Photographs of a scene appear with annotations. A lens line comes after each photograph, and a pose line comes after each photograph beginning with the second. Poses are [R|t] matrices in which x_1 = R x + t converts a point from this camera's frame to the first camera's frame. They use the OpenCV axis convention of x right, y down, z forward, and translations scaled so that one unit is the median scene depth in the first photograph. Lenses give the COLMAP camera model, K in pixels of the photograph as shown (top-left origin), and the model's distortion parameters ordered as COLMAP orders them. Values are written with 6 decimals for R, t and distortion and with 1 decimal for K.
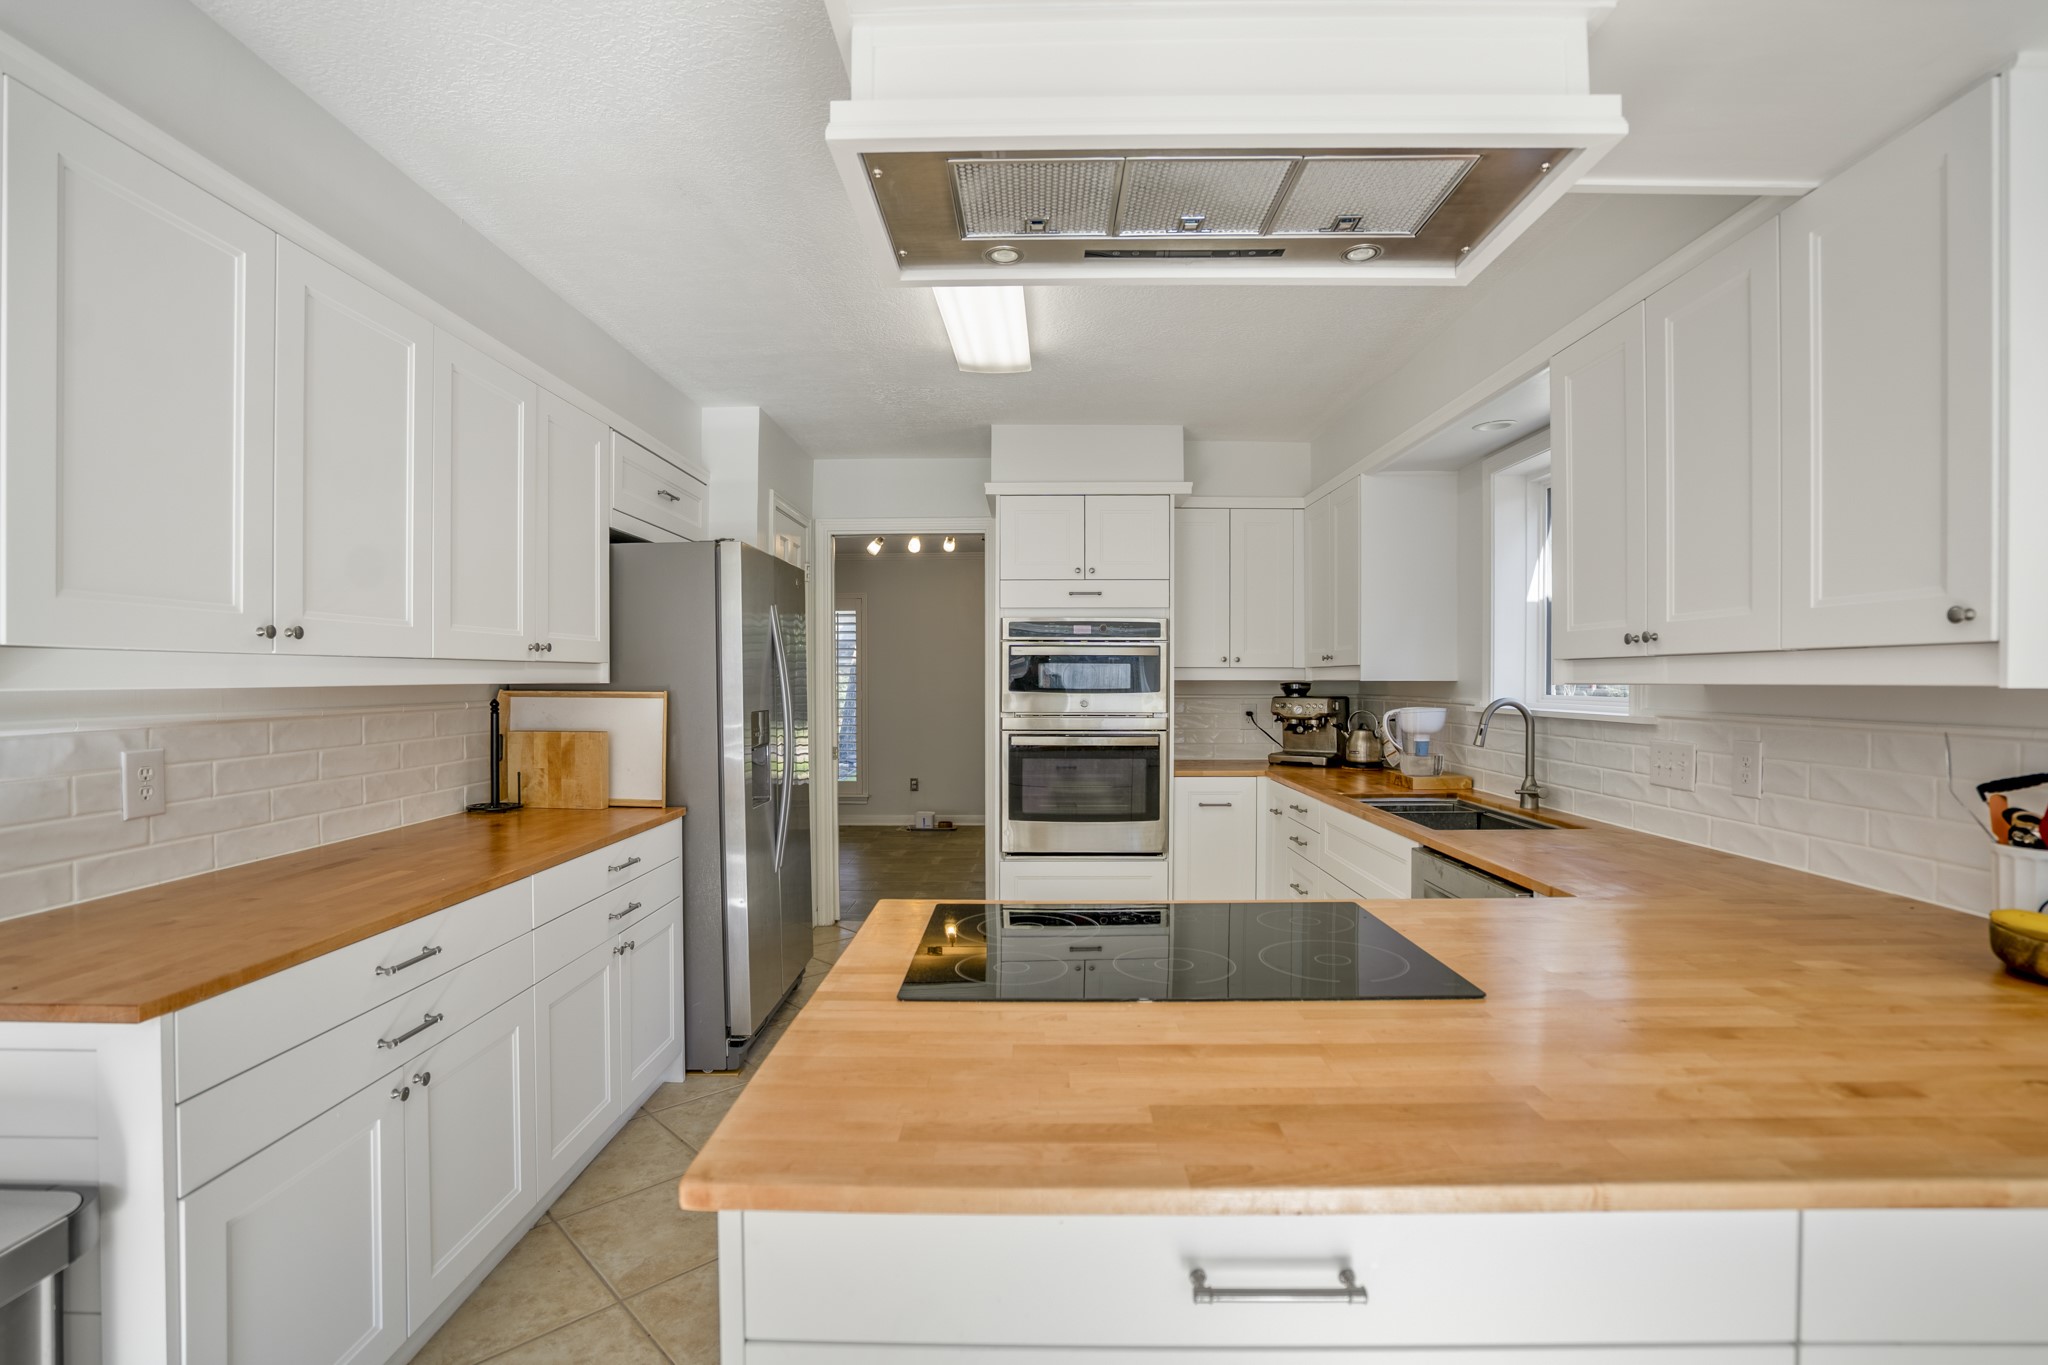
lens RADIAL K [[975.7, 0, 1024.0], [0, 975.7, 682.5], [0, 0, 1]] dist [-0.061925, 0.026571]
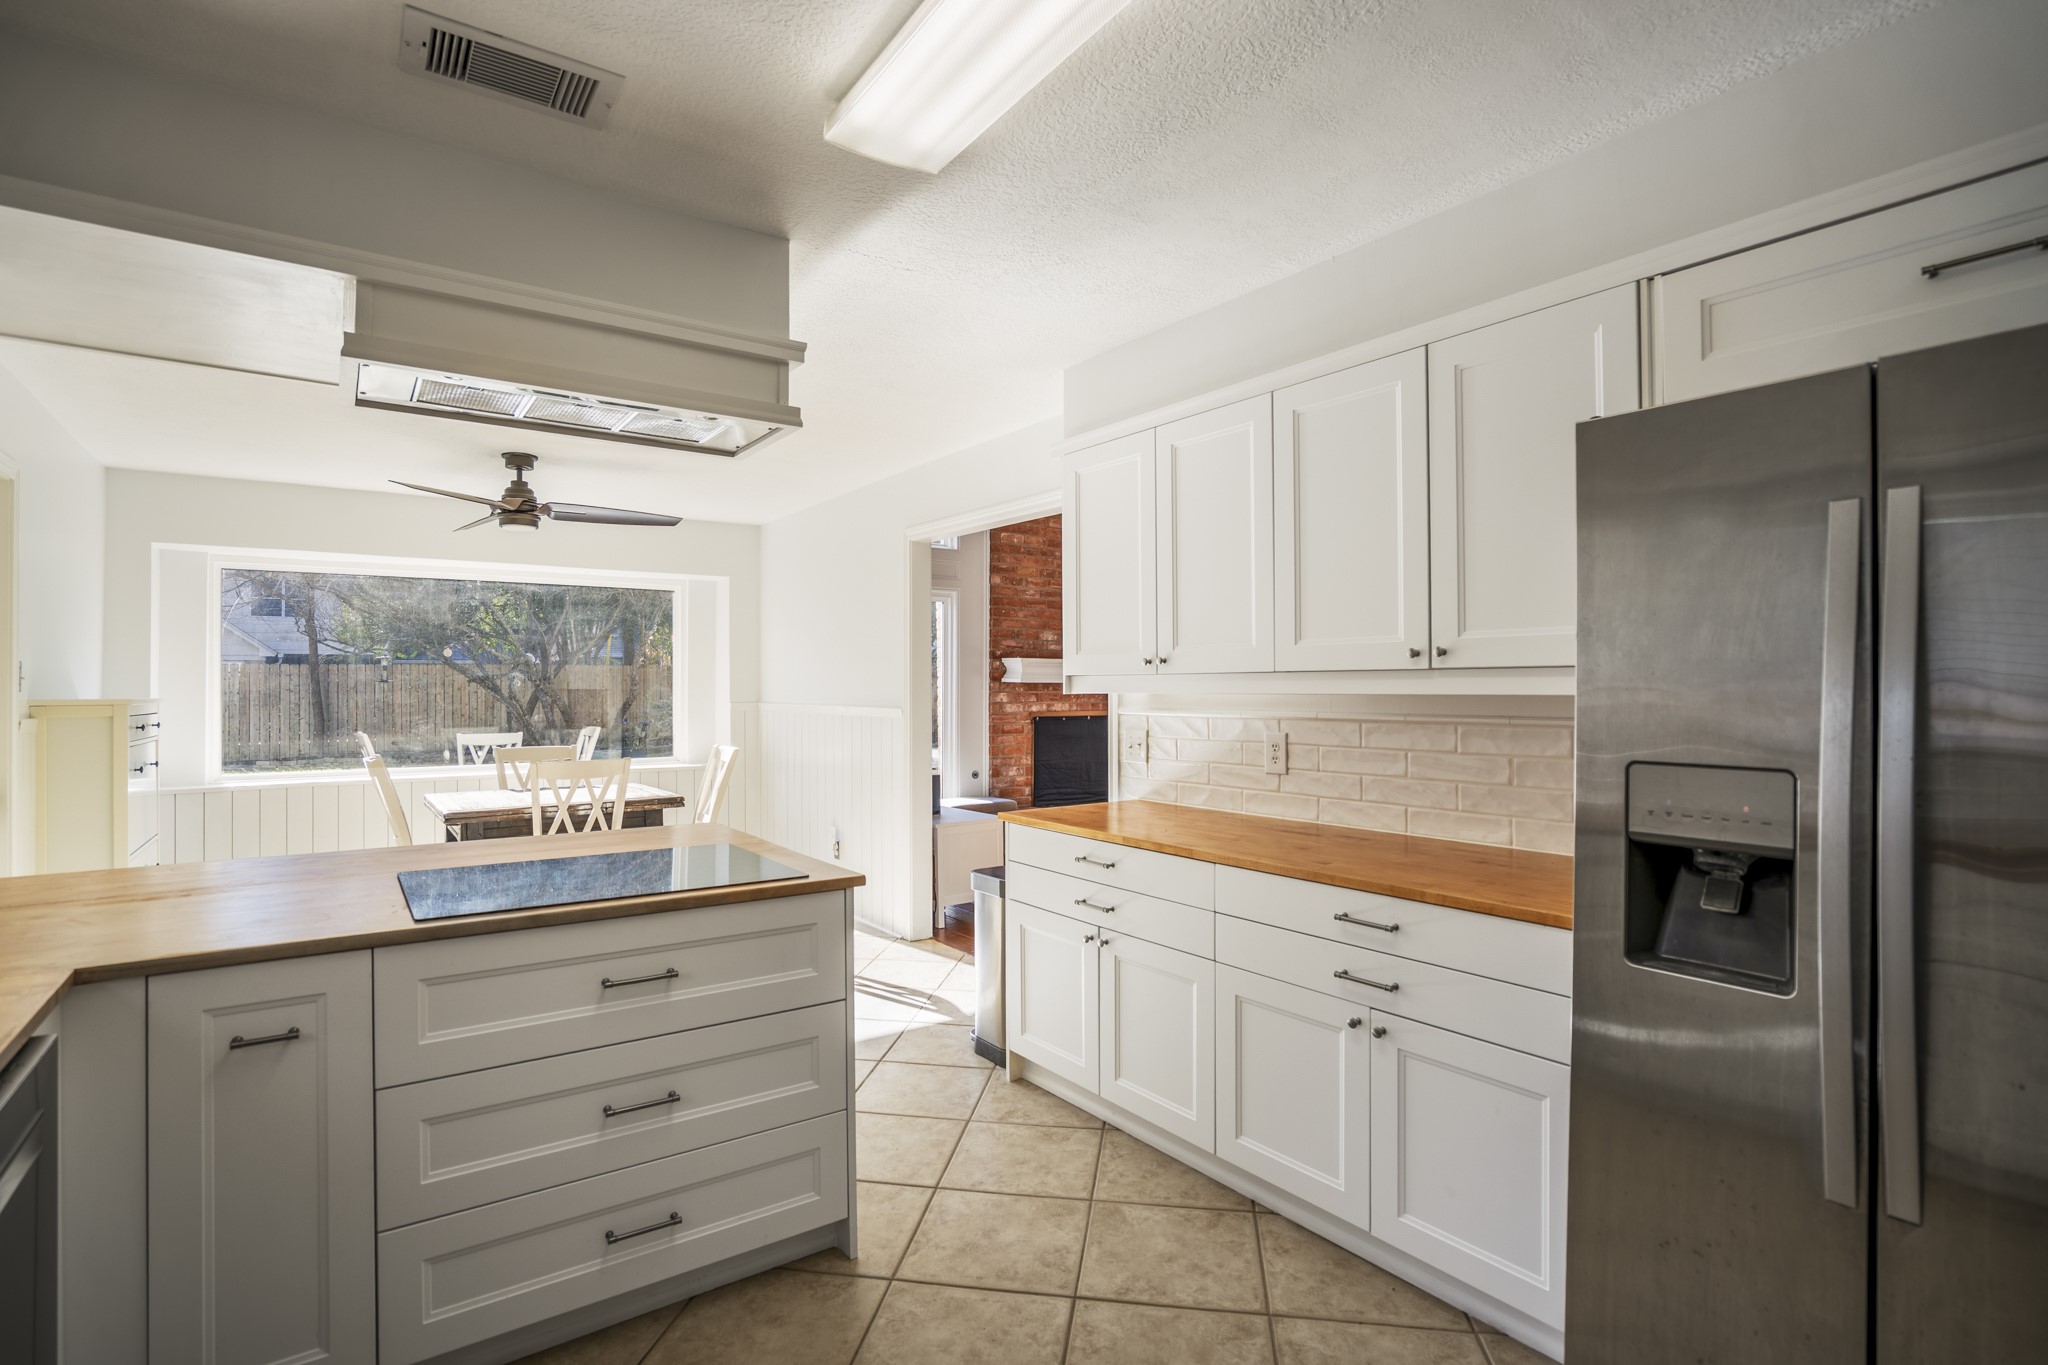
lens RADIAL K [[975.7, 0, 1024.0], [0, 975.7, 682.5], [0, 0, 1]] dist [-0.061925, 0.026571]
pose [[-0.801119, -0.001854, -0.598502, 0.243334], [-0.002762, 0.999996, 0.000600, -0.008434], [0.598498, 0.002133, -0.801121, 1.228534]]
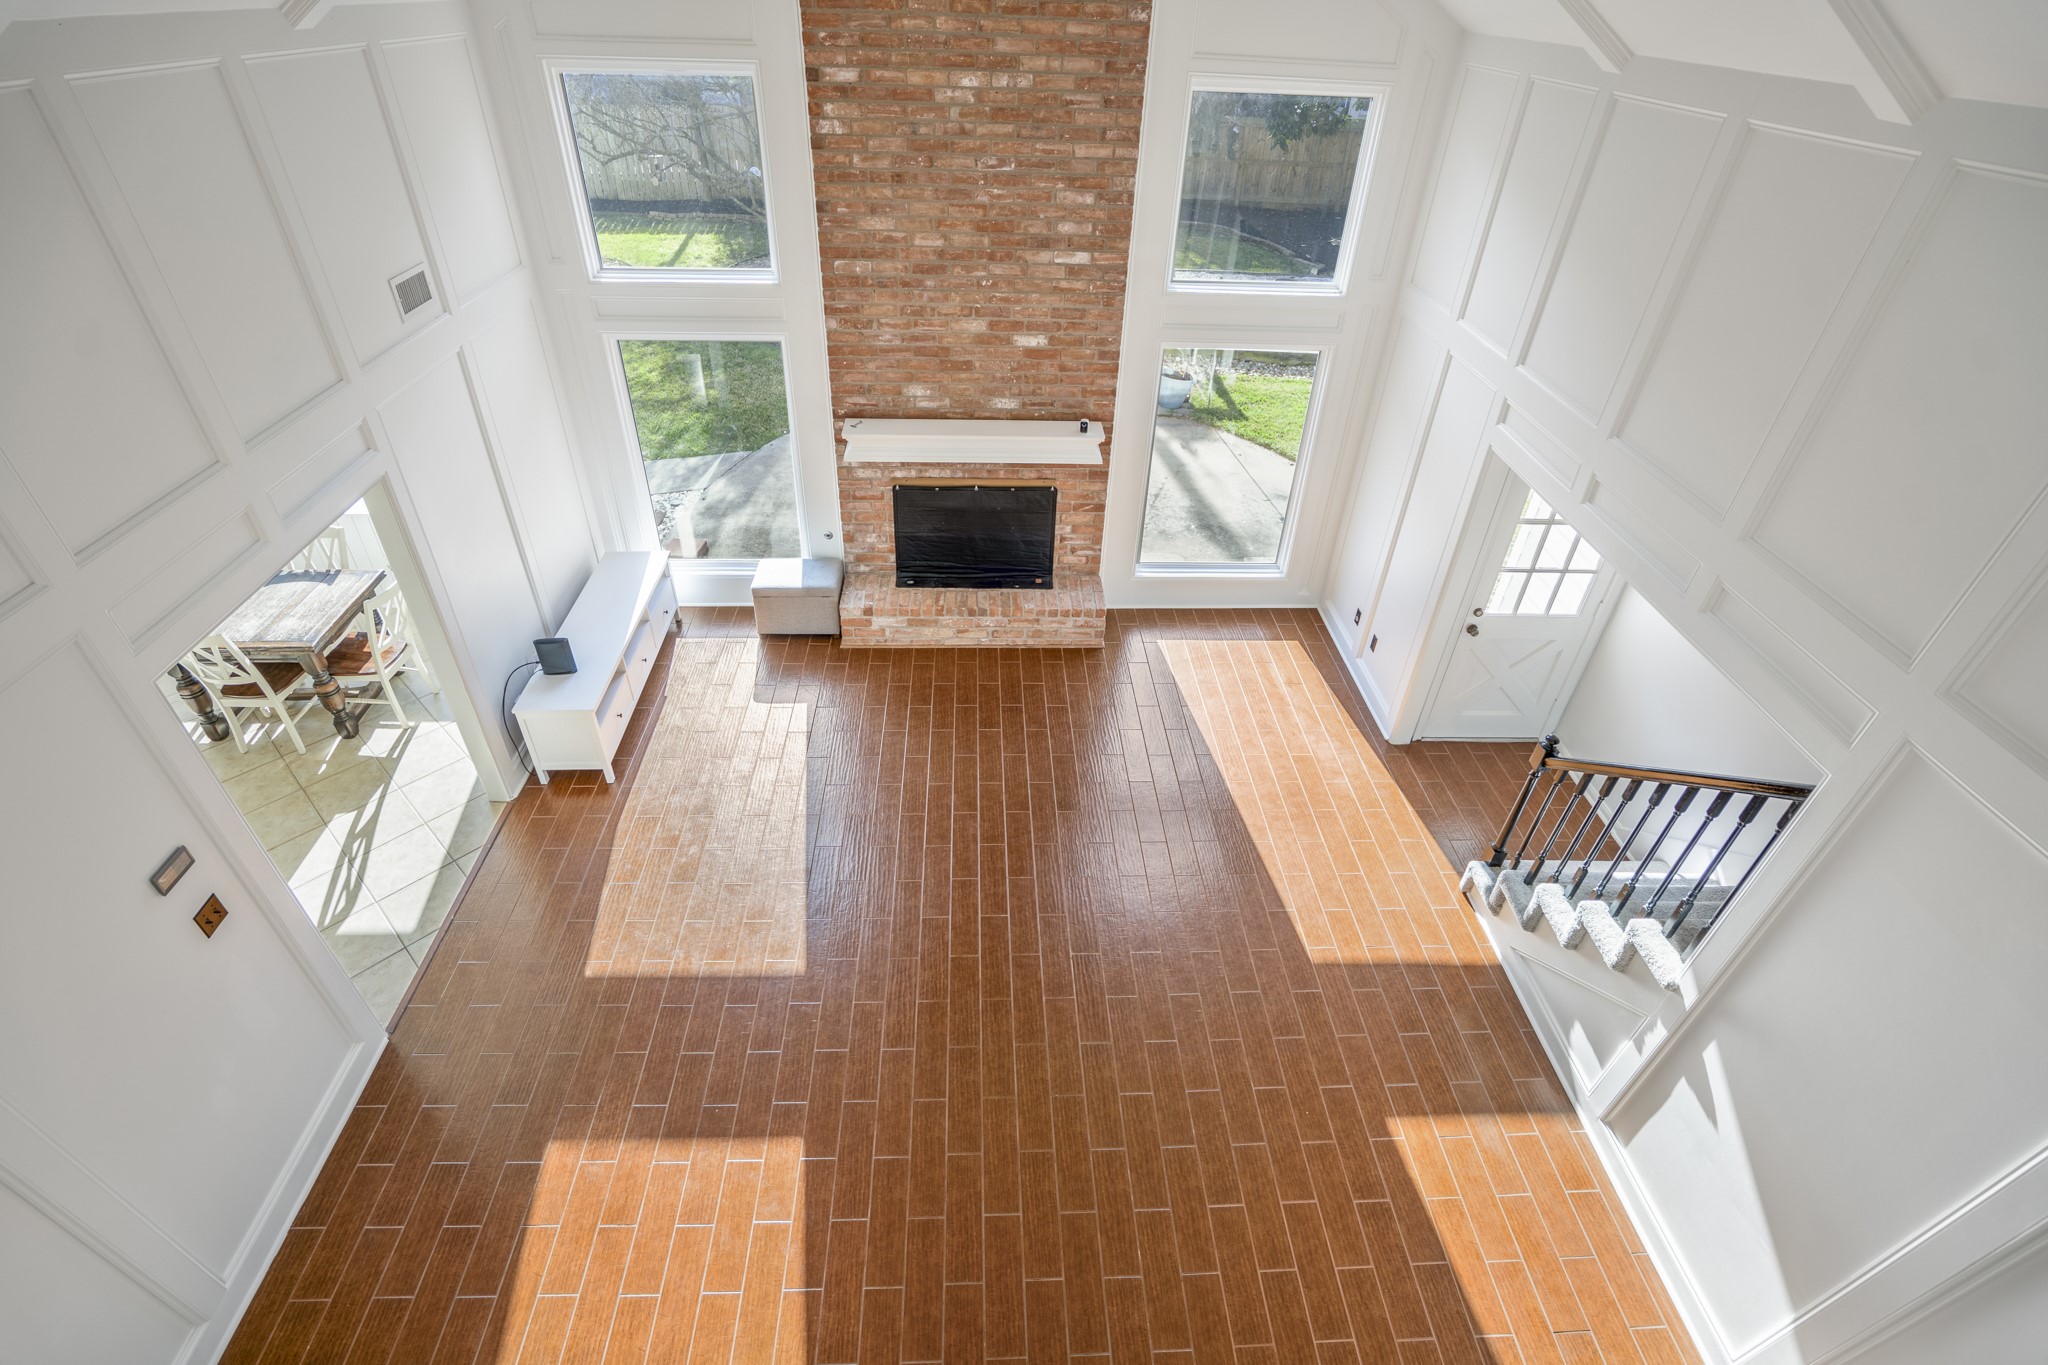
lens RADIAL K [[956.9, 0, 1017.1], [0, 956.9, 673.3], [0, 0, 1]] dist [-0.065501, 0.035199]
pose [[-0.998240, 0.007143, -0.058875, -1.468778], [-0.029940, 0.796237, 0.604243, -0.884238], [0.051194, 0.604942, -0.794622, 1.154151]]
